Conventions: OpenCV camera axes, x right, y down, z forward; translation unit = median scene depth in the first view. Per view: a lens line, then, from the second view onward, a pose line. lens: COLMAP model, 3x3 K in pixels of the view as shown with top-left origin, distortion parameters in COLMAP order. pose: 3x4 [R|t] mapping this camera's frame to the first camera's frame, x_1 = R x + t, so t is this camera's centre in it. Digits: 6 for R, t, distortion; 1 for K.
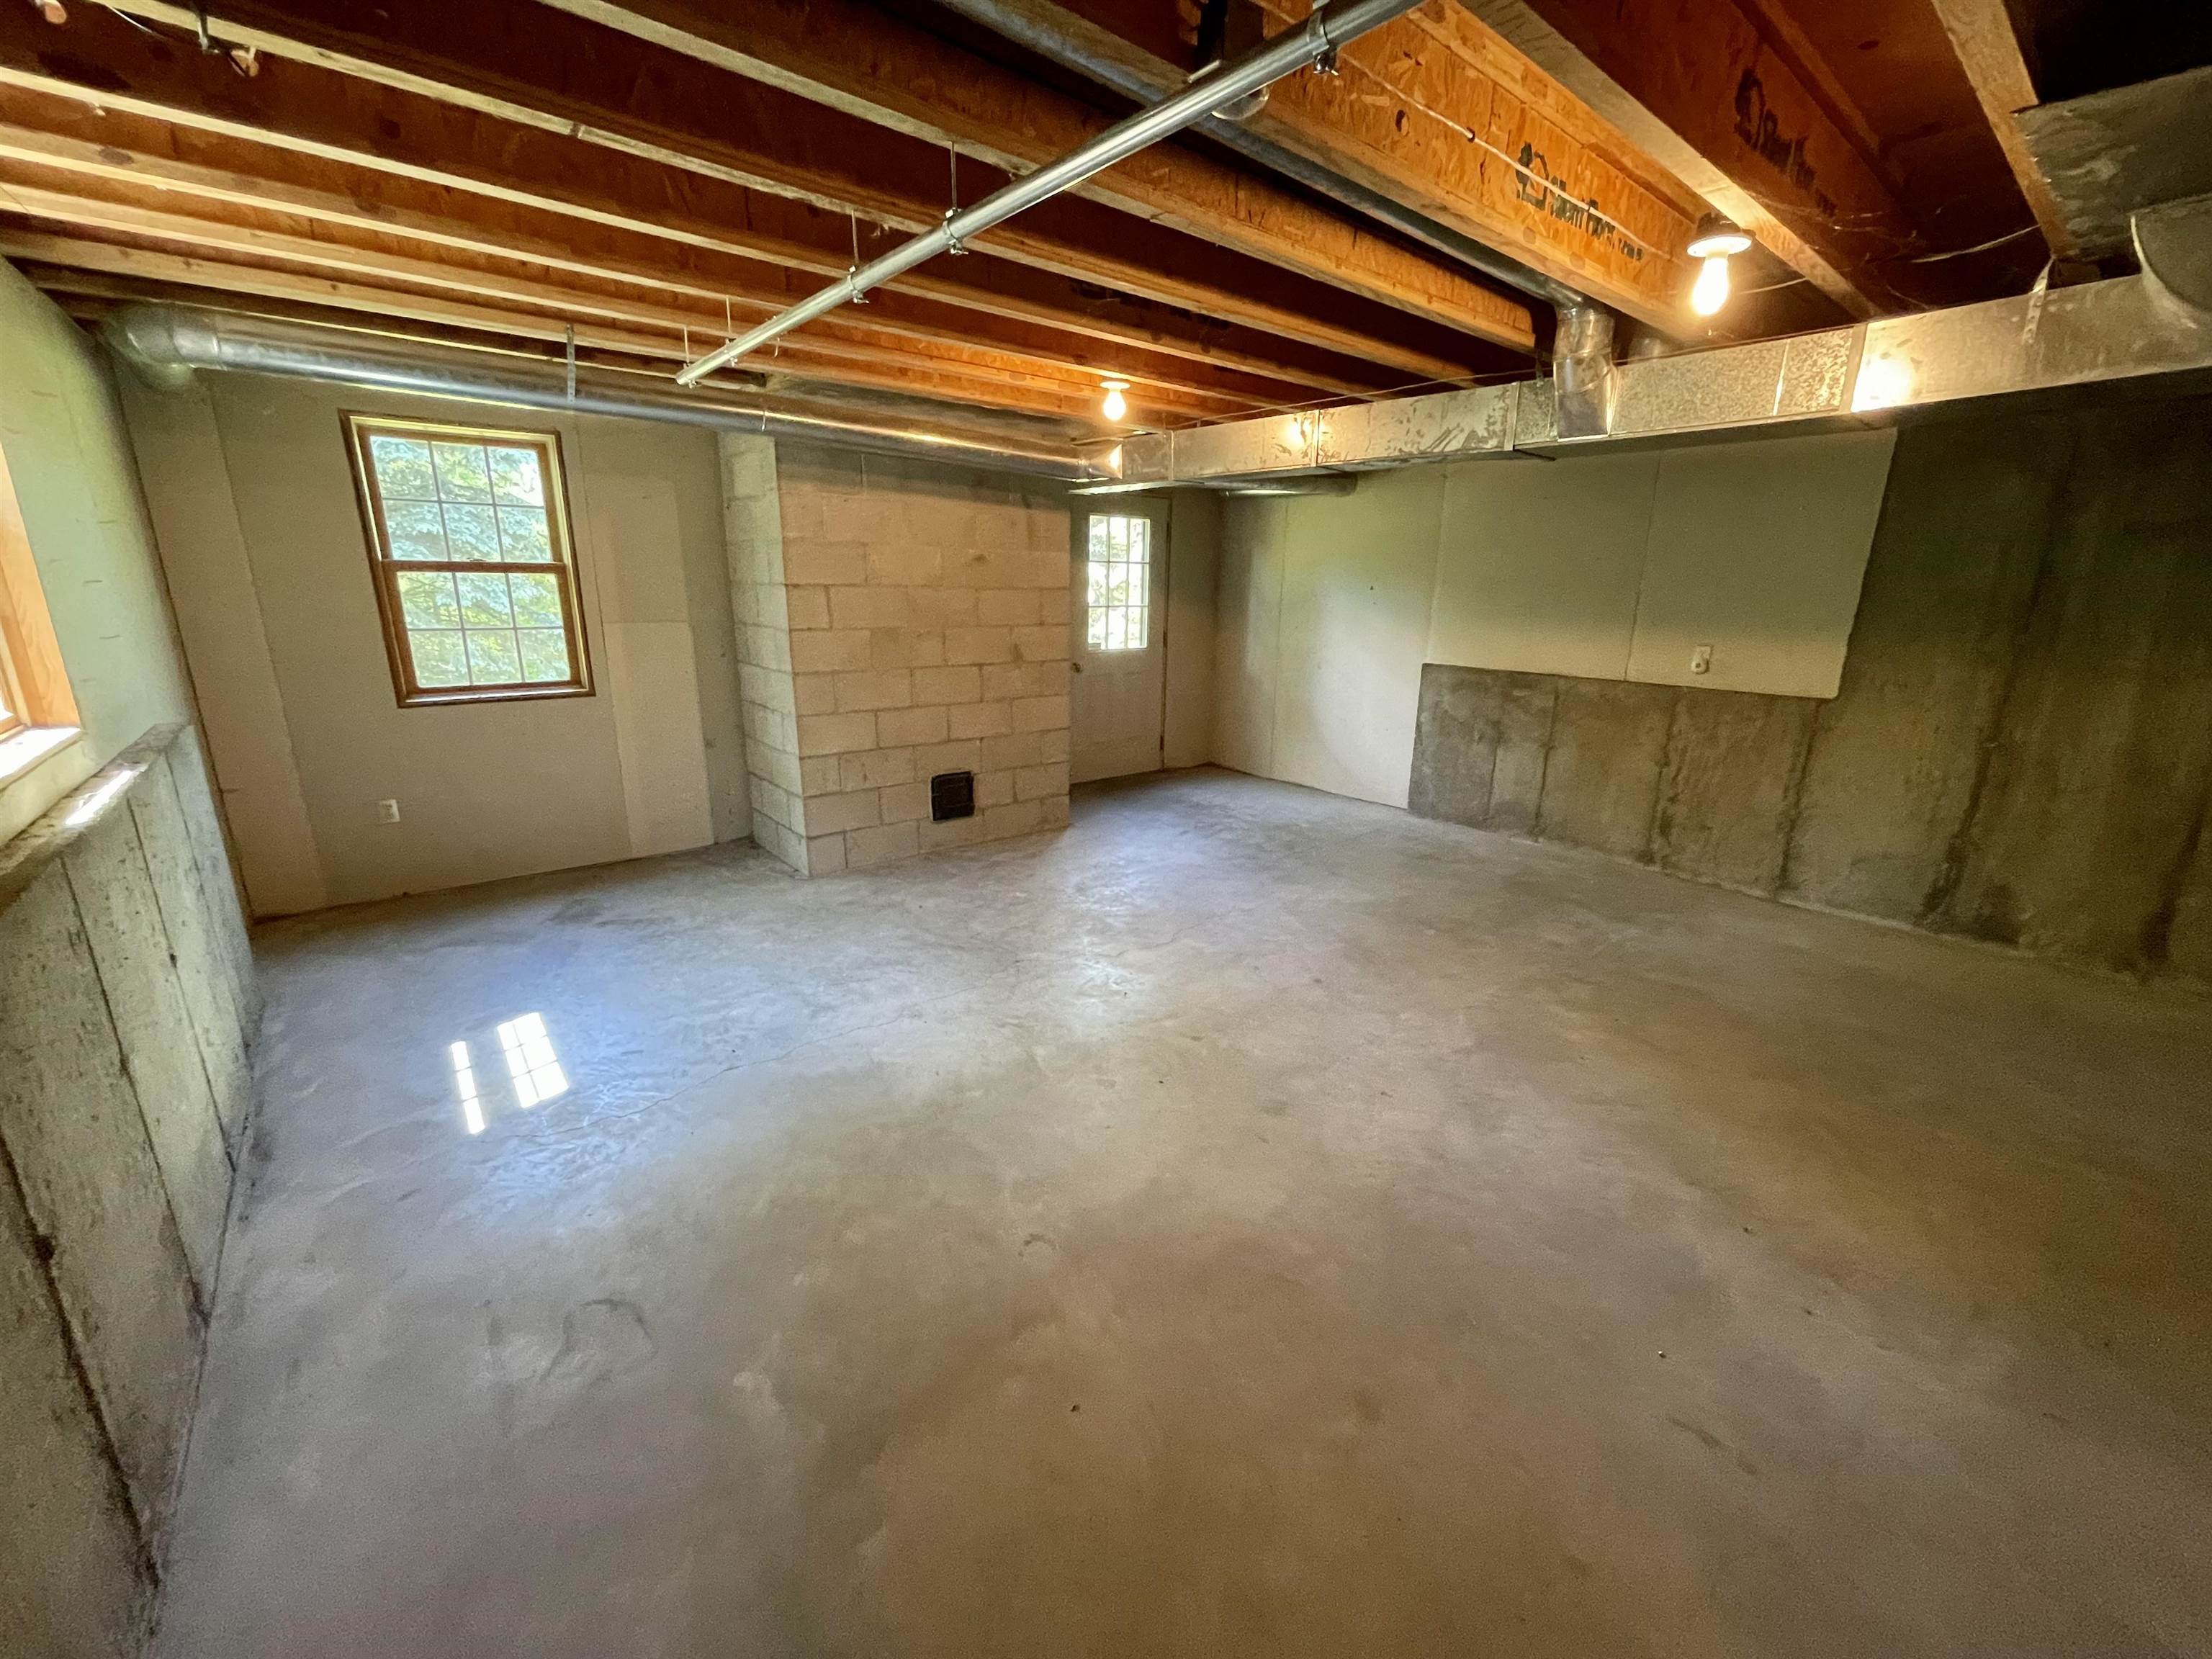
lens RADIAL K [[881.6, 0, 1113.8], [0, 881.6, 819.7], [0, 0, 1]] dist [-0.008239, -0.000058]
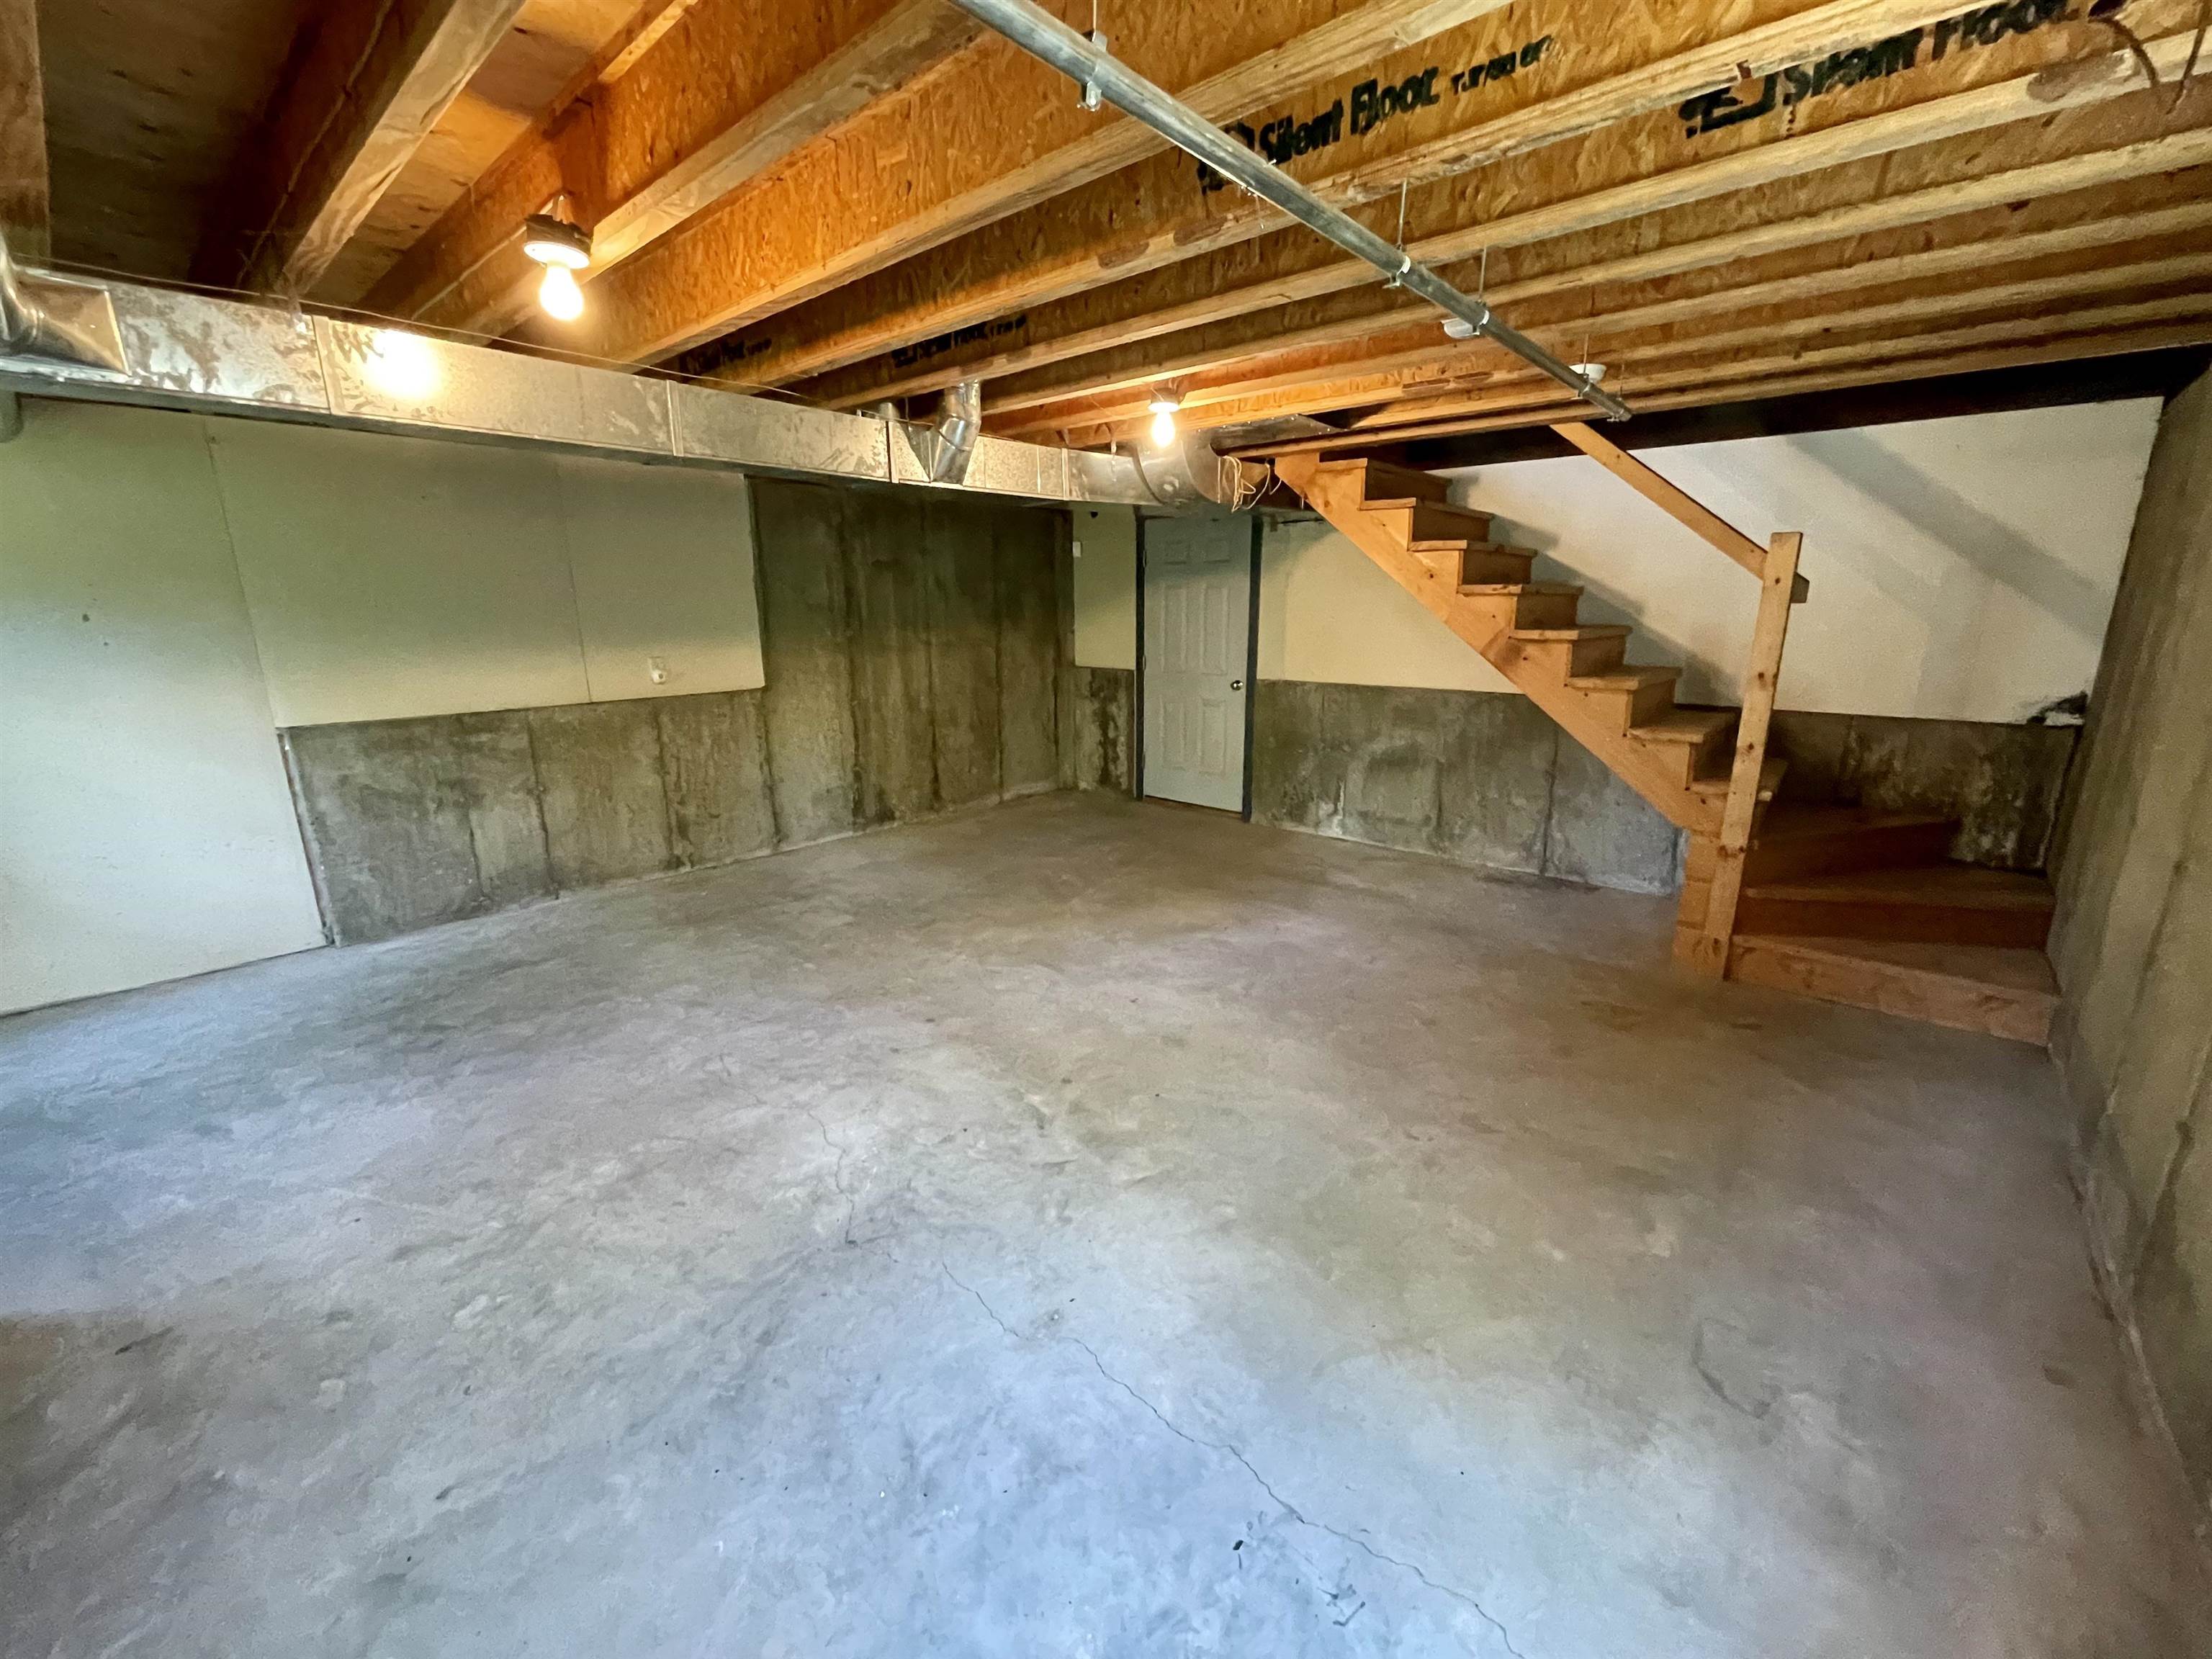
lens RADIAL K [[892.2, 0, 1106.0], [0, 892.2, 829.5], [0, 0, 1]] dist [-0.002017, -0.000193]
pose [[-0.152274, -0.258223, 0.954009, -0.535008], [0.262259, 0.920105, 0.290906, -0.191007], [-0.952908, 0.294495, -0.072386, 0.662157]]
